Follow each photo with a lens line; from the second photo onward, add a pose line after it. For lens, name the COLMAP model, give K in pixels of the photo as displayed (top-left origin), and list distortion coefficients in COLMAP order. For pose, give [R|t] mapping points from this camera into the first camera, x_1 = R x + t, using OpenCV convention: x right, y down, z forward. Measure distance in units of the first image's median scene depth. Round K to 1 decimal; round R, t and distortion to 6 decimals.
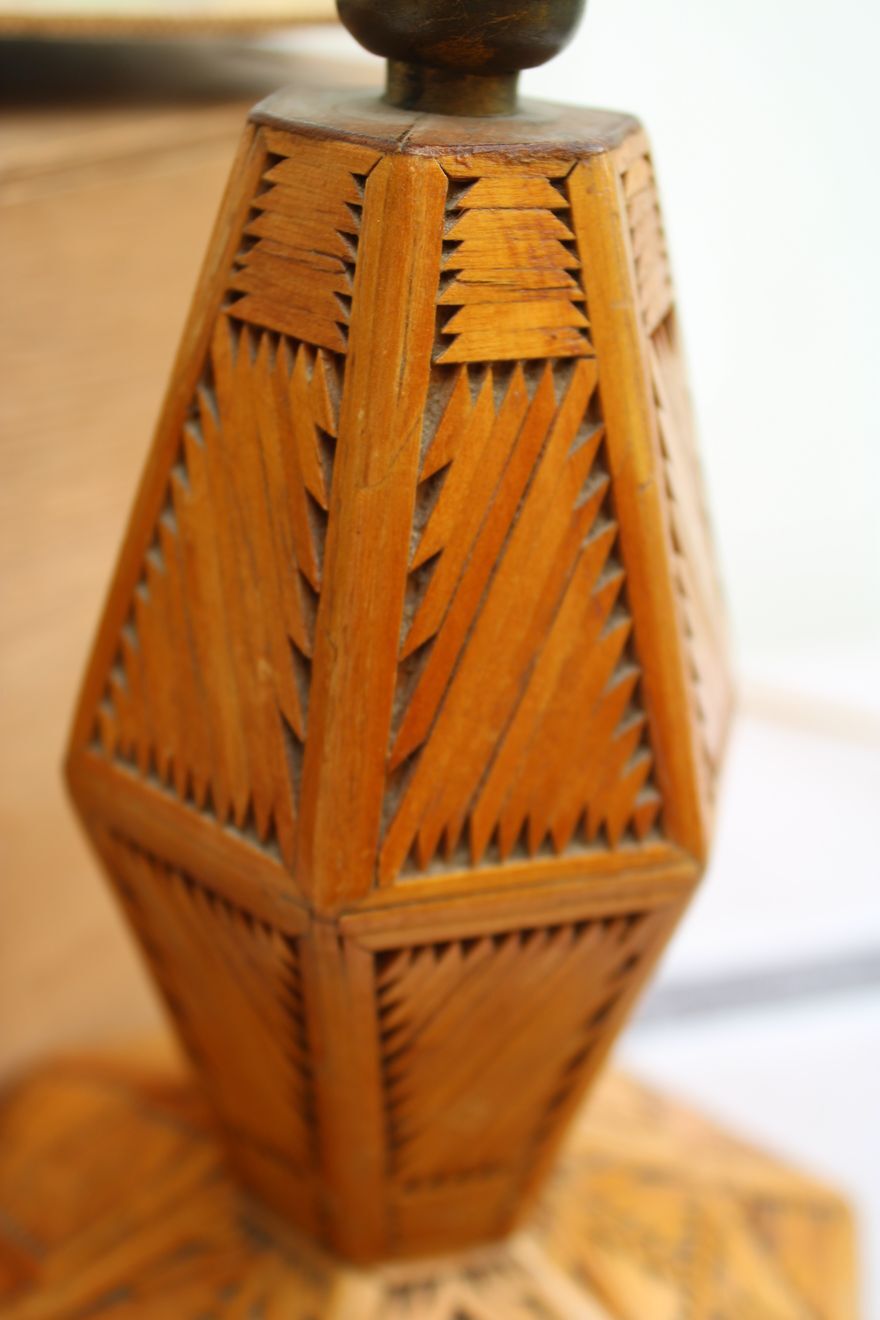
lens RADIAL K [[1817.1, 0, 440.0], [0, 1817.1, 660.0], [0, 0, 1]] dist [-0.082949, 0.034480]
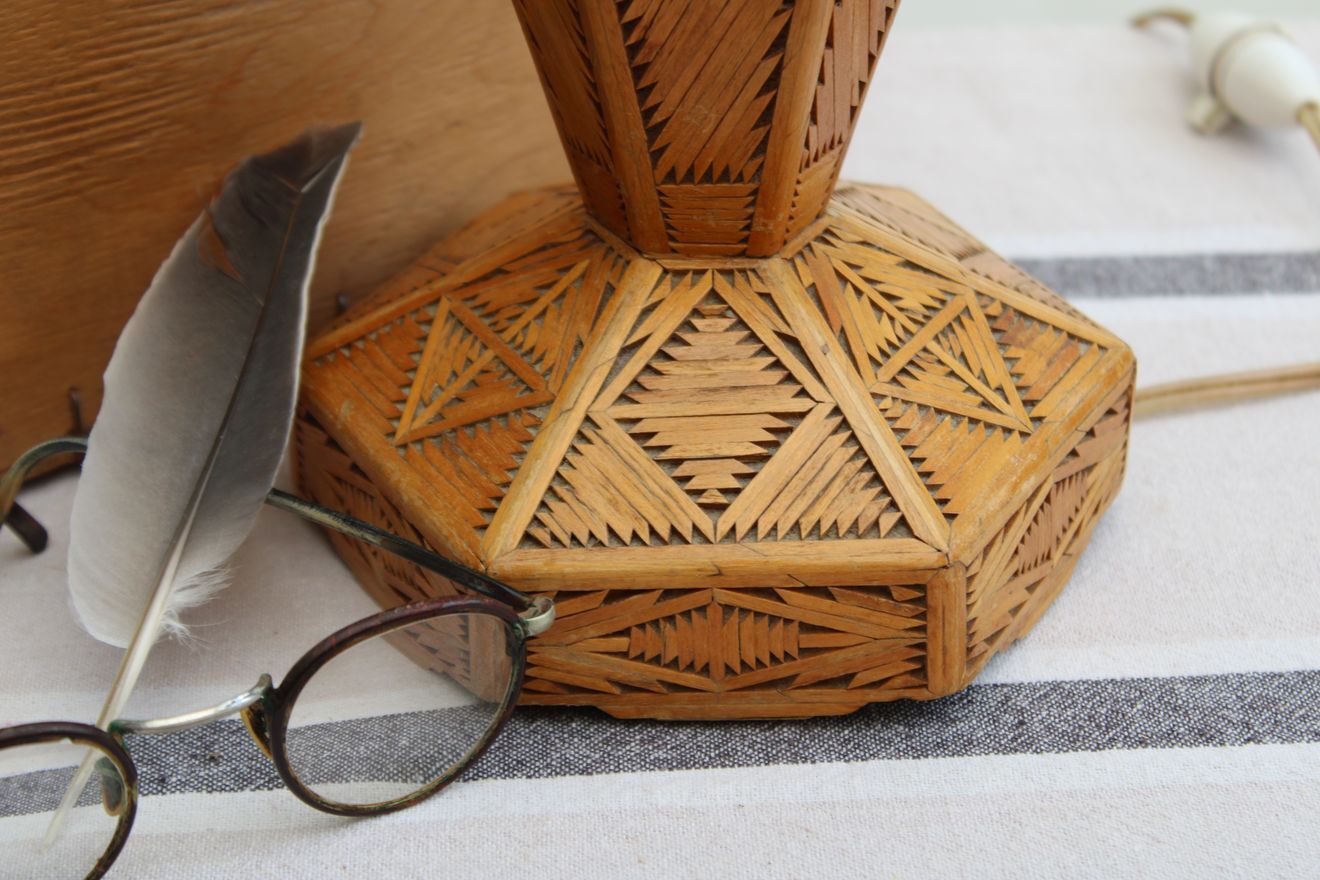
lens RADIAL K [[3248.1, 0, 667.1], [0, 3248.1, 400.2], [0, 0, 1]] dist [0.094801, 0.444147]
pose [[0.939968, 0.106531, -0.324207, 1.054091], [-0.097386, 0.994258, 0.044355, 0.442761], [0.327071, -0.010119, 0.944946, -1.831735]]
